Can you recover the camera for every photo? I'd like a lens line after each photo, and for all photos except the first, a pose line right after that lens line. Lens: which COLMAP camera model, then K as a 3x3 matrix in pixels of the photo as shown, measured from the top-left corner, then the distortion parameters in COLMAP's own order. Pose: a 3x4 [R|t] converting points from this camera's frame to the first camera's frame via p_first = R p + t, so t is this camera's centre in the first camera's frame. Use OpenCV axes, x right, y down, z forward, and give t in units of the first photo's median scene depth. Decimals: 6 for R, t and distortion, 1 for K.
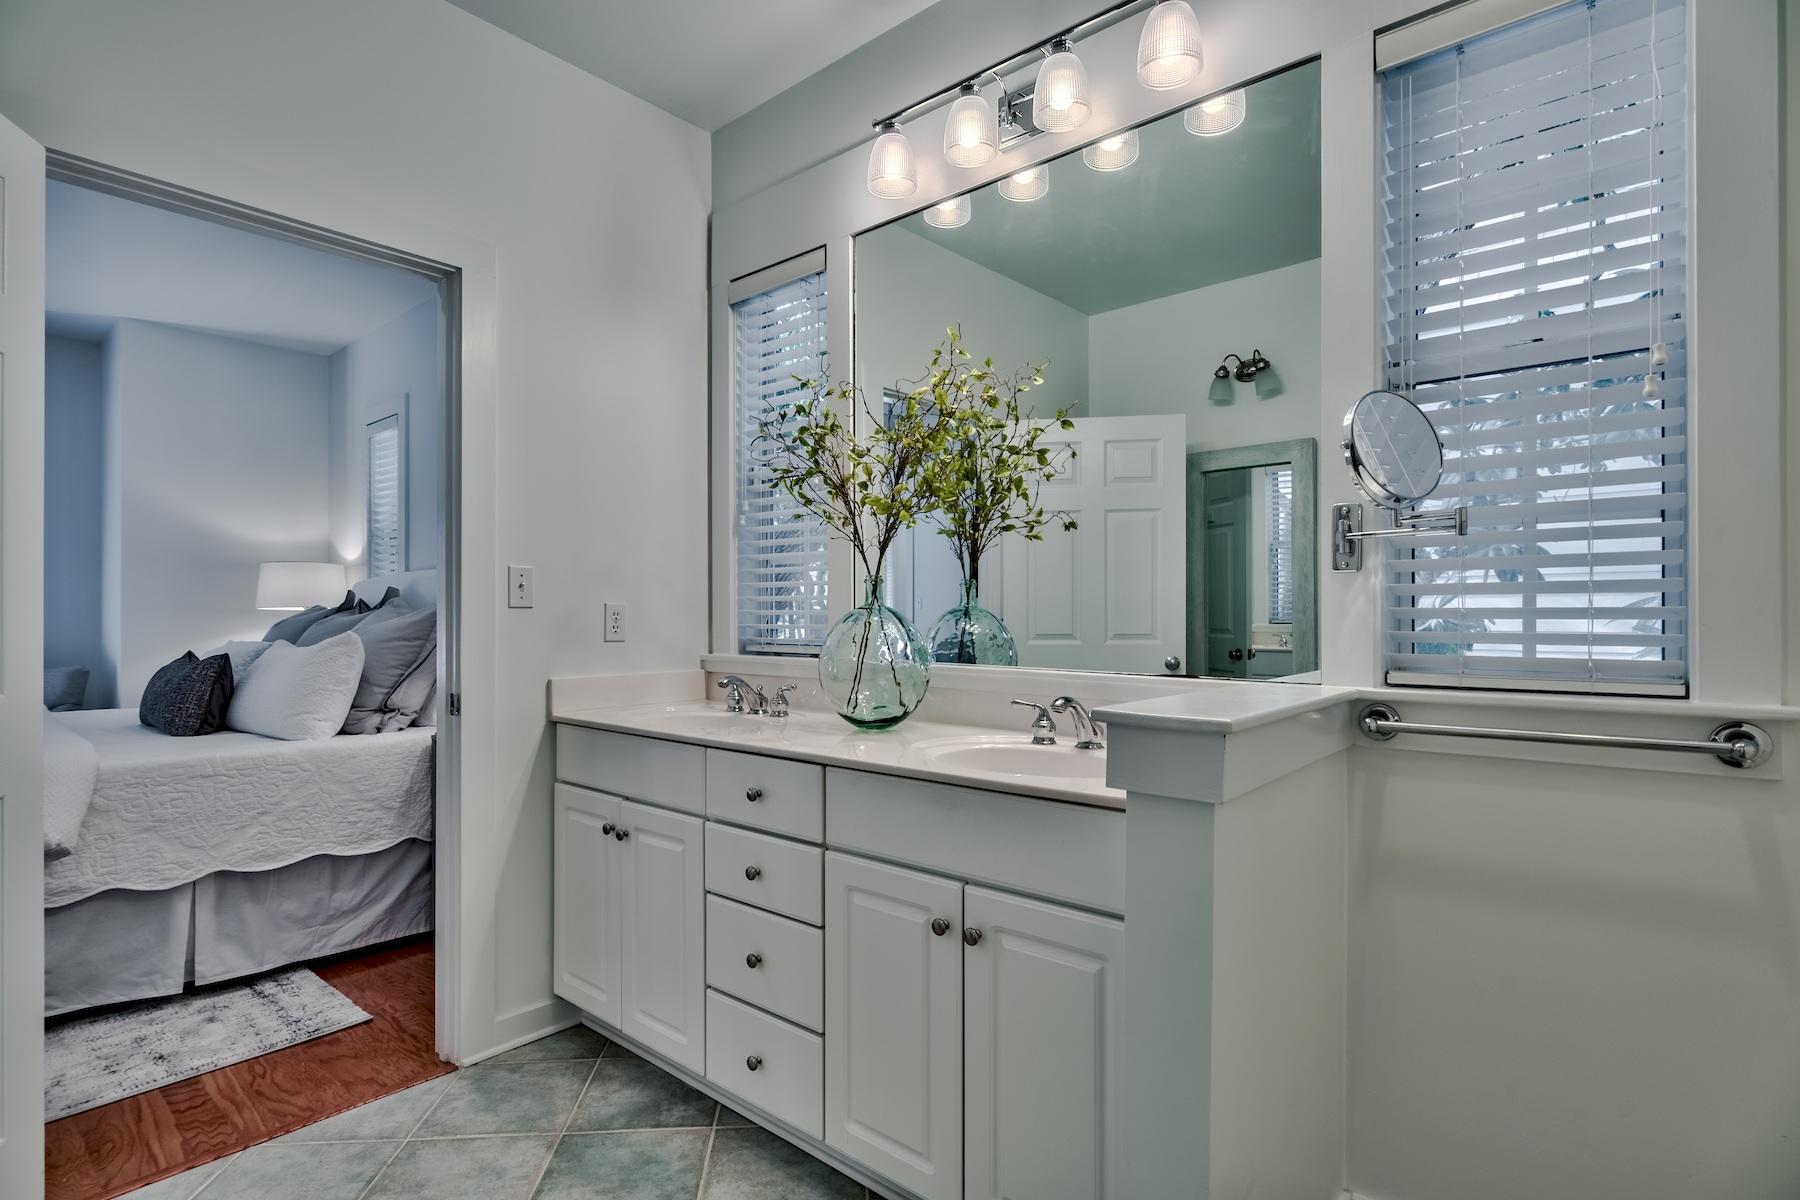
lens RADIAL K [[856.2, 0, 908.0], [0, 856.2, 606.2], [0, 0, 1]] dist [0.000294, 0.000053]
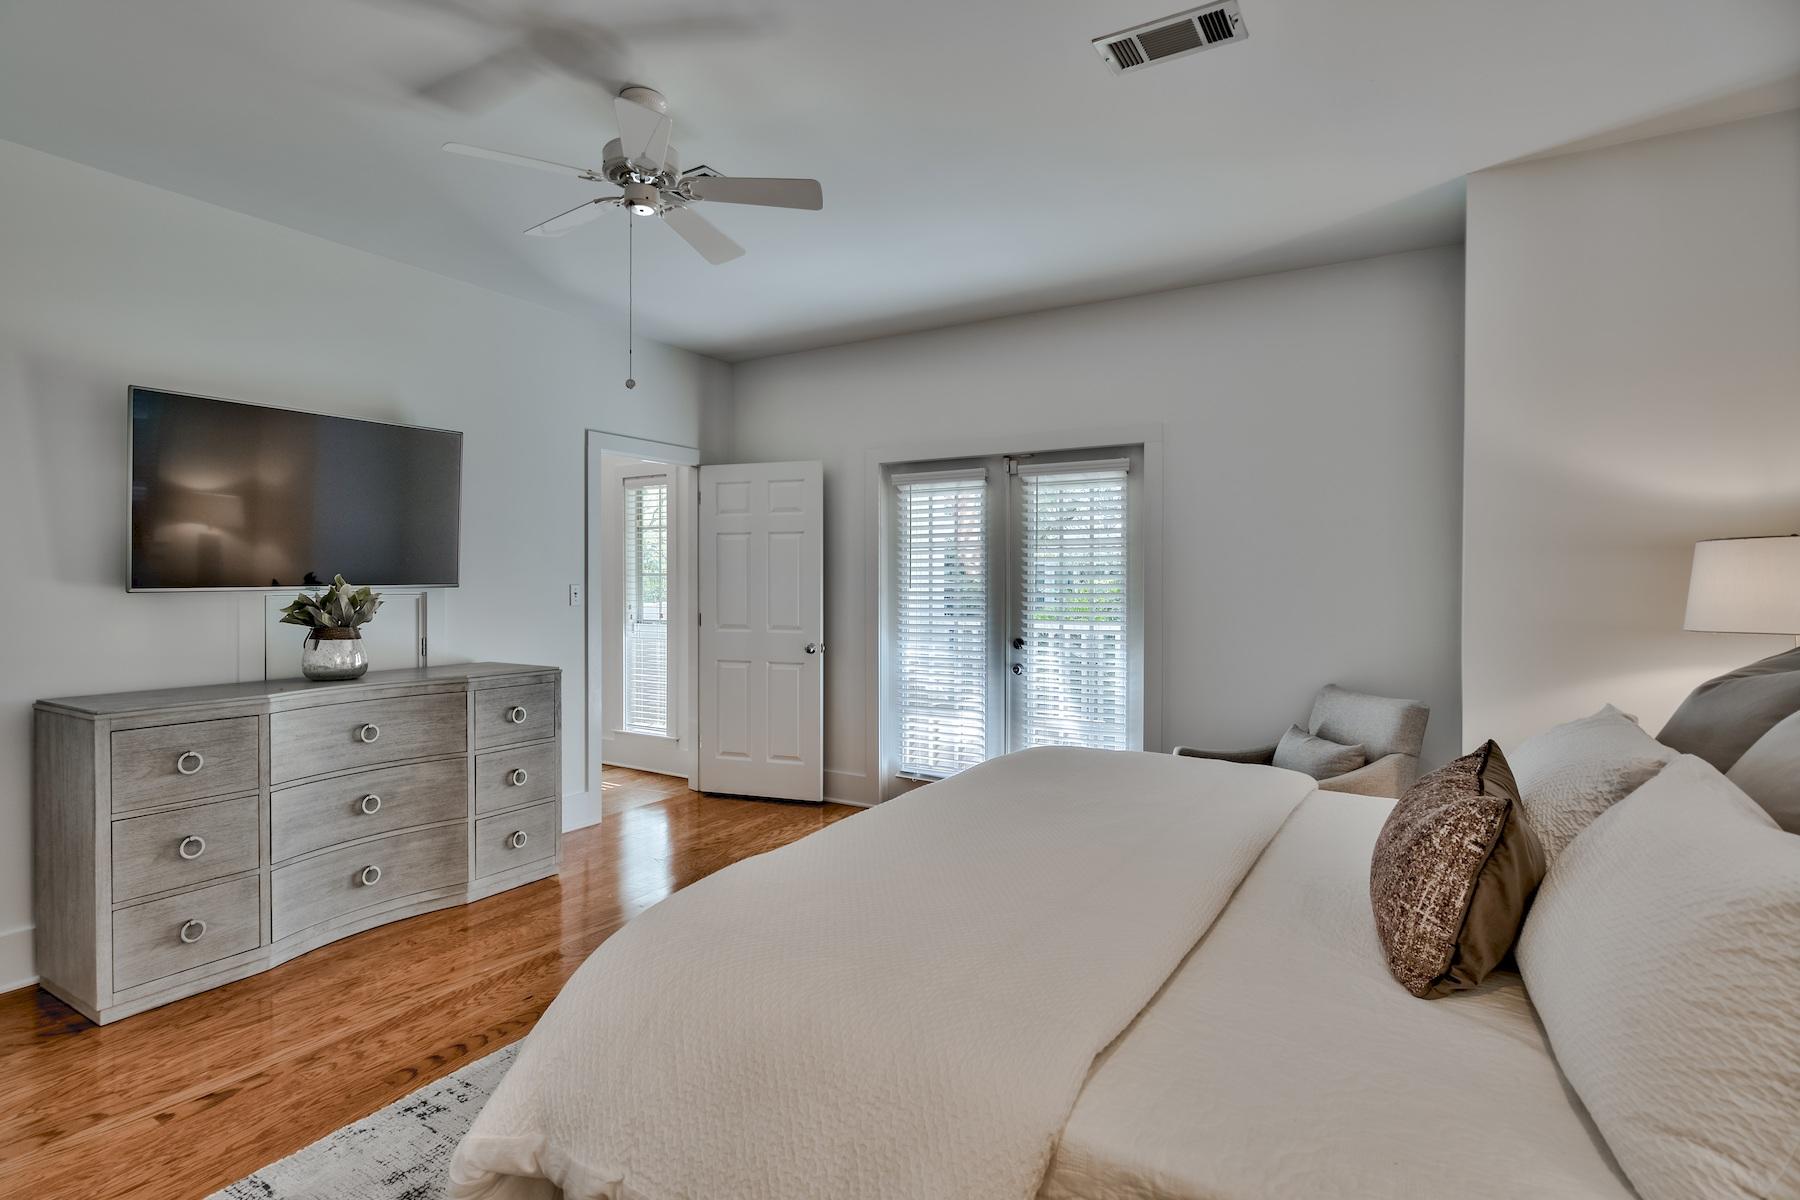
lens RADIAL K [[897.1, 0, 877.2], [0, 897.1, 618.4], [0, 0, 1]] dist [-0.002753, -0.000411]
pose [[0.143754, 0.040640, -0.988779, -0.376621], [0.002901, 0.999135, 0.041488, -0.035196], [0.989609, -0.008833, 0.143512, 0.559067]]
